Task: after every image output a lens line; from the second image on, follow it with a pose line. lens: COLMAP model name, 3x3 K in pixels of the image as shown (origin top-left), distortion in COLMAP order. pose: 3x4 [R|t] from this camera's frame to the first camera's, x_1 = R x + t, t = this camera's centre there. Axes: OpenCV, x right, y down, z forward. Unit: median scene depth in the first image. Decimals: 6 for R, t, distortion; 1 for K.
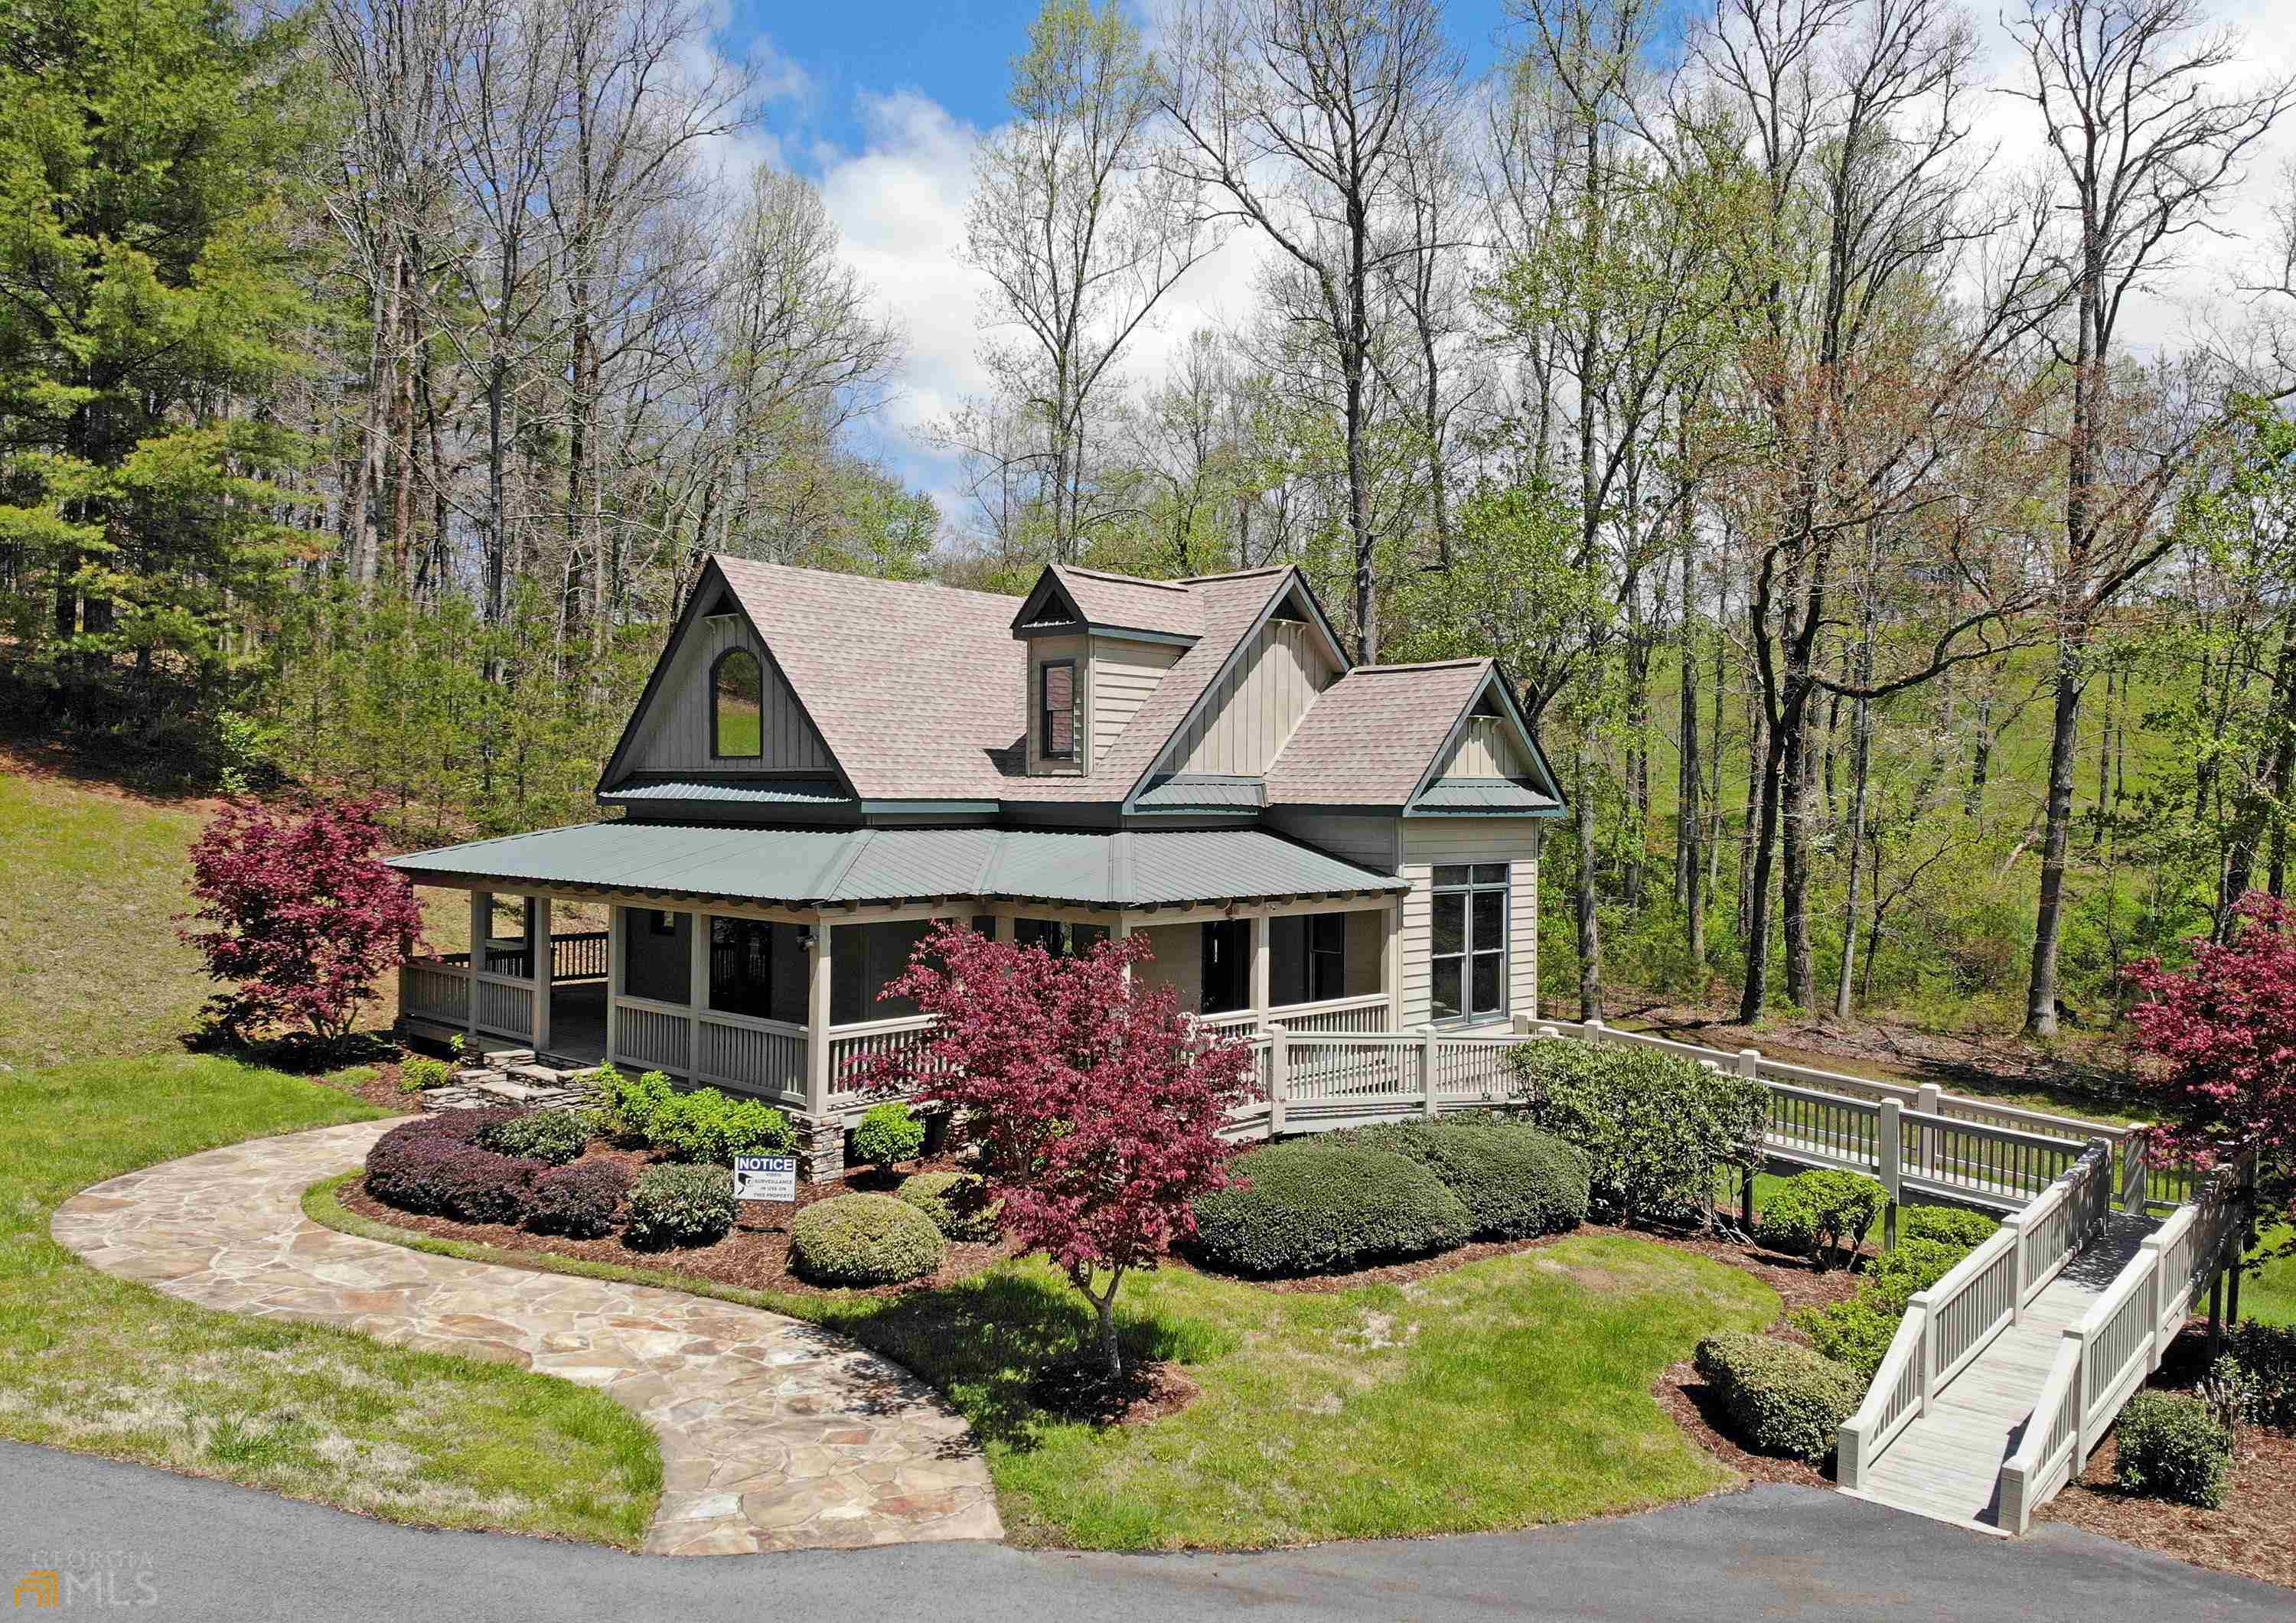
lens RADIAL K [[1522.5, 0, 1145.8], [0, 1522.5, 751.8], [0, 0, 1]] dist [0.187557, -0.000449]
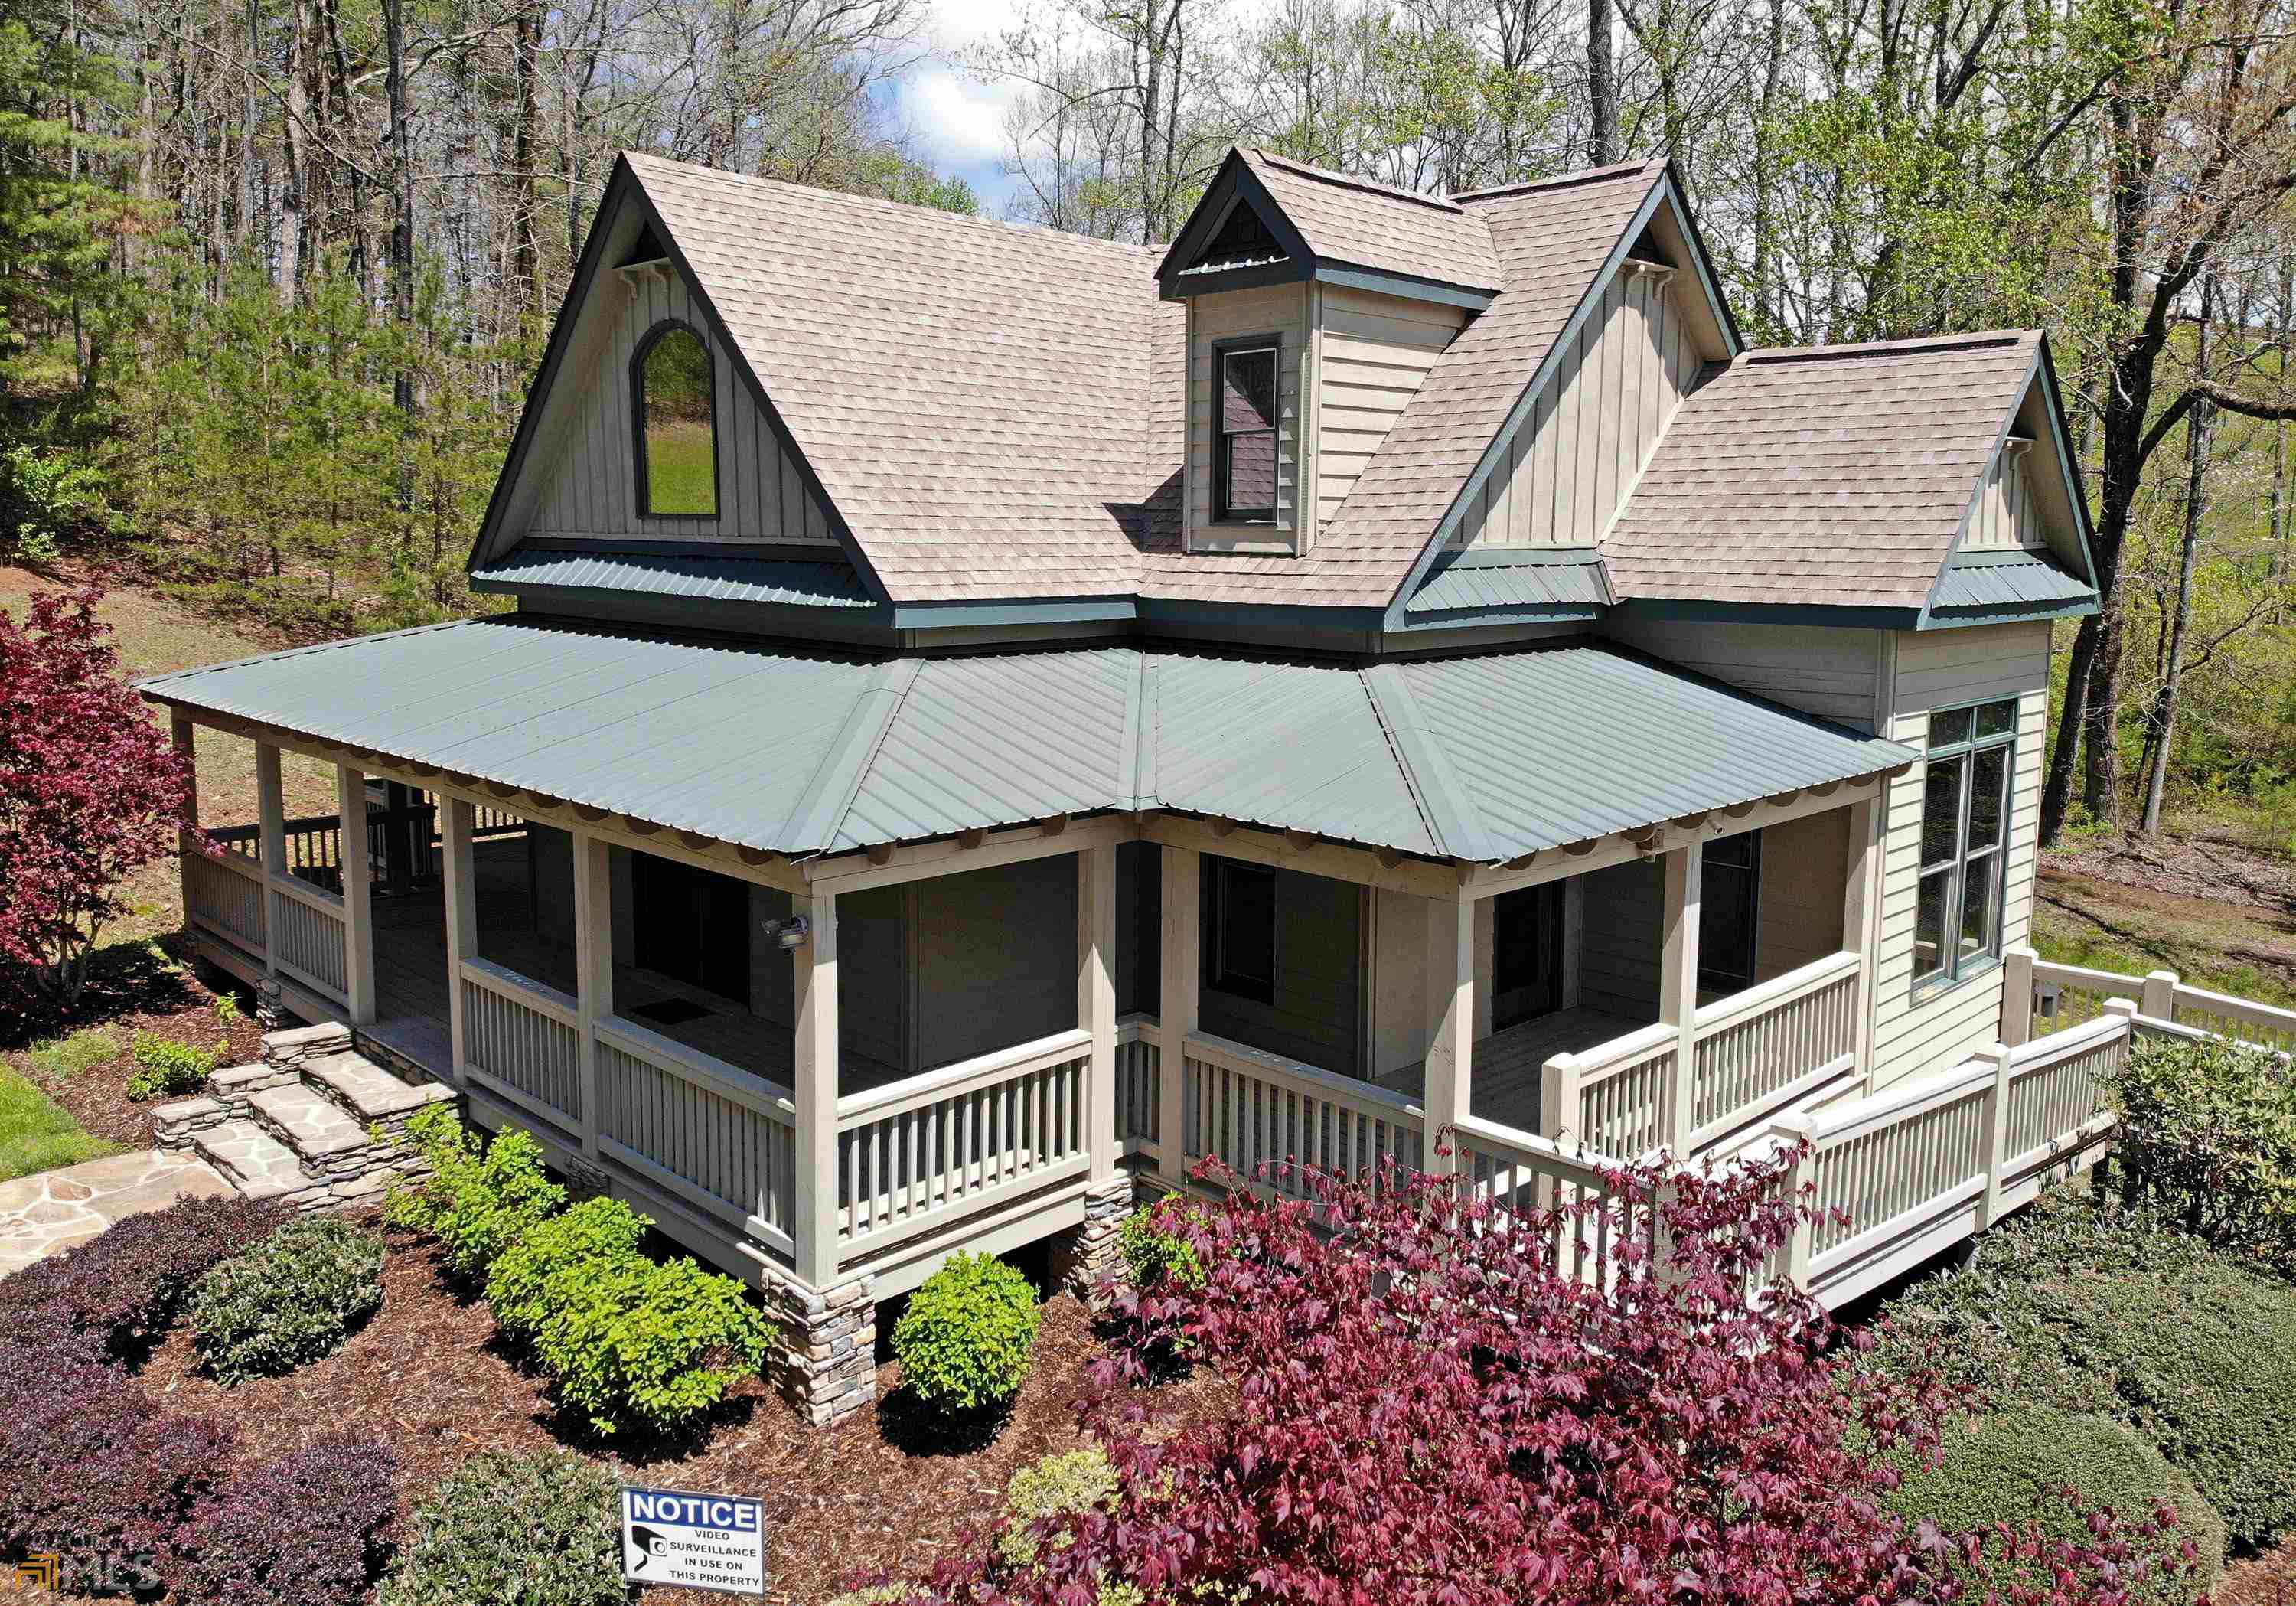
lens RADIAL K [[1653.7, 0, 1106.0], [0, 1653.7, 693.4], [0, 0, 1]] dist [0.208339, -0.396394]
pose [[0.998509, 0.004363, -0.054411, -0.075442], [0.002230, 0.992707, 0.120531, -0.006373], [0.054540, -0.120473, 0.991217, 0.402348]]
